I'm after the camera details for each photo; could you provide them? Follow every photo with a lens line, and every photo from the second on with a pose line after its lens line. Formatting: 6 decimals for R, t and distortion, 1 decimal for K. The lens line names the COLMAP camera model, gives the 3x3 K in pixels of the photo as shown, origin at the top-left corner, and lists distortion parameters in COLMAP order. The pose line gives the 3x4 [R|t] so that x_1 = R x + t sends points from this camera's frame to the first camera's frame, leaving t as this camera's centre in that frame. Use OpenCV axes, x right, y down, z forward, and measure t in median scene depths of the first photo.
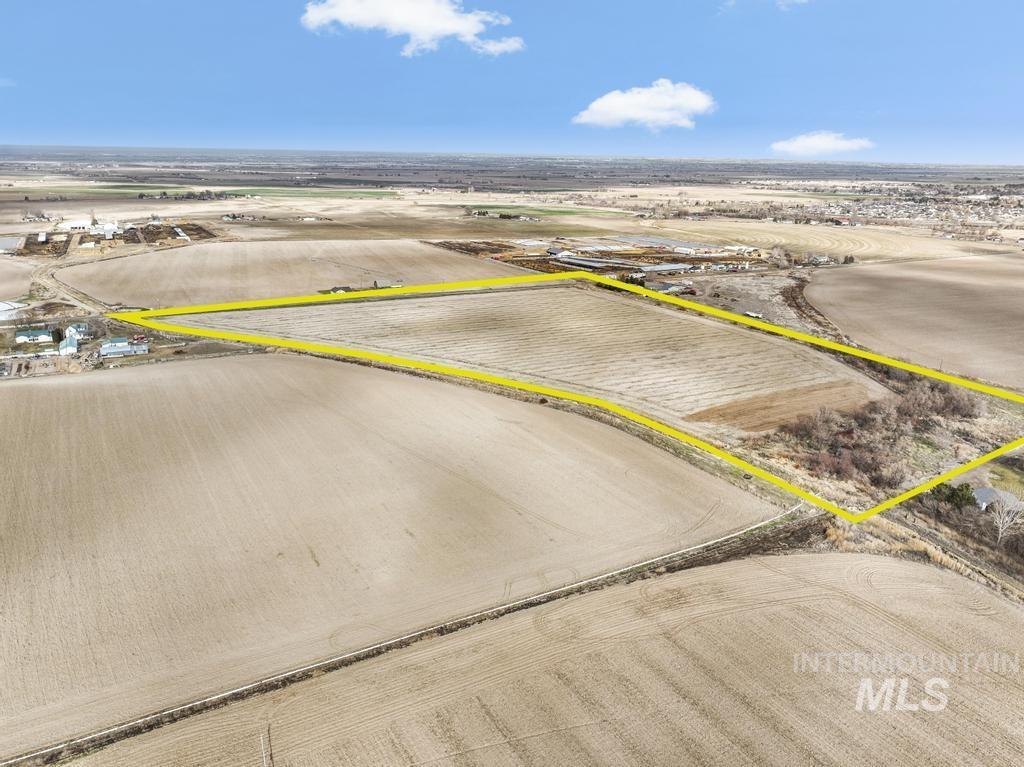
lens RADIAL K [[724.4, 0, 521.0], [0, 724.4, 386.2], [0, 0, 1]] dist [0.008749, 0.005271]
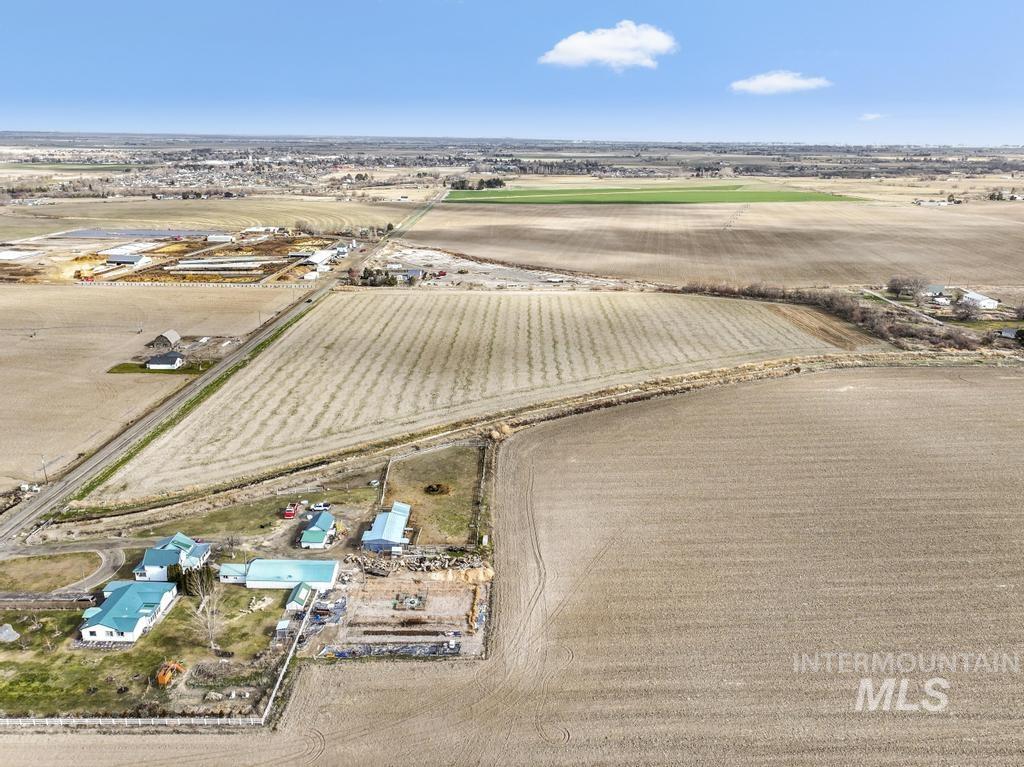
lens RADIAL K [[745.0, 0, 512.0], [0, 745.0, 383.5], [0, 0, 1]] dist [0.004535, 0.002350]
pose [[0.495020, -0.281900, 0.821880, -0.931177], [0.253646, 0.951588, 0.173618, -0.221058], [-0.831034, 0.122523, 0.542559, 0.635711]]
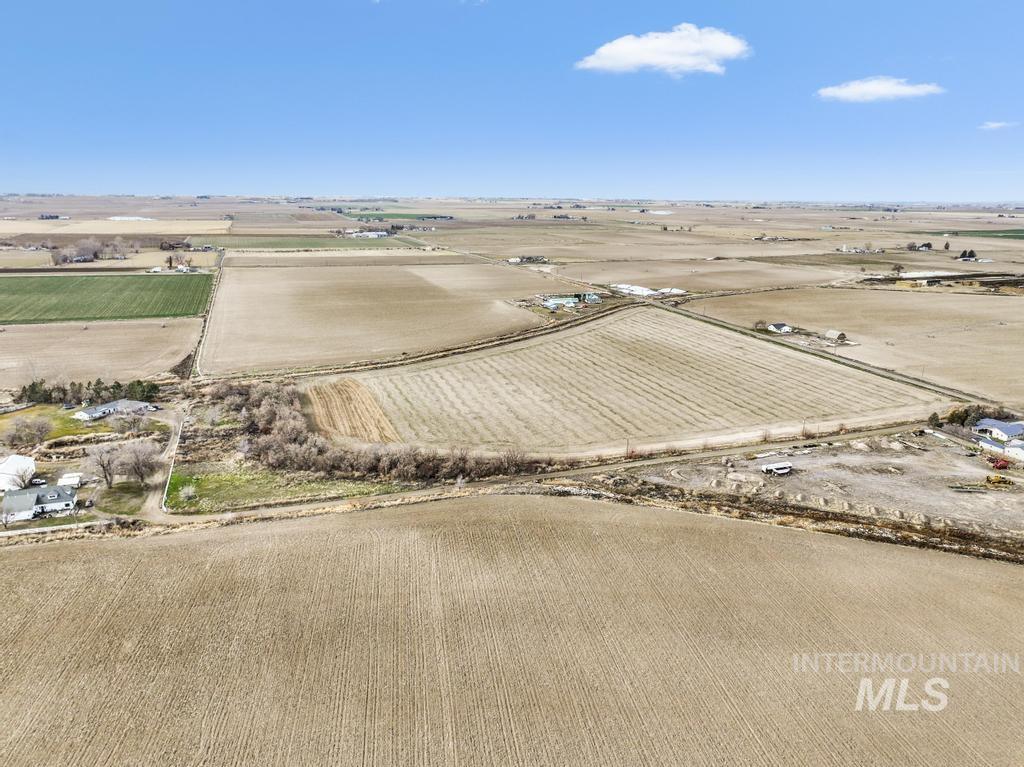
lens RADIAL K [[724.4, 0, 521.0], [0, 724.4, 386.2], [0, 0, 1]] dist [0.008749, 0.005271]
pose [[-0.177178, 0.238626, -0.954812, 1.219488], [-0.302407, 0.910027, 0.283549, -0.354631], [0.936567, 0.338981, -0.089074, 1.166859]]
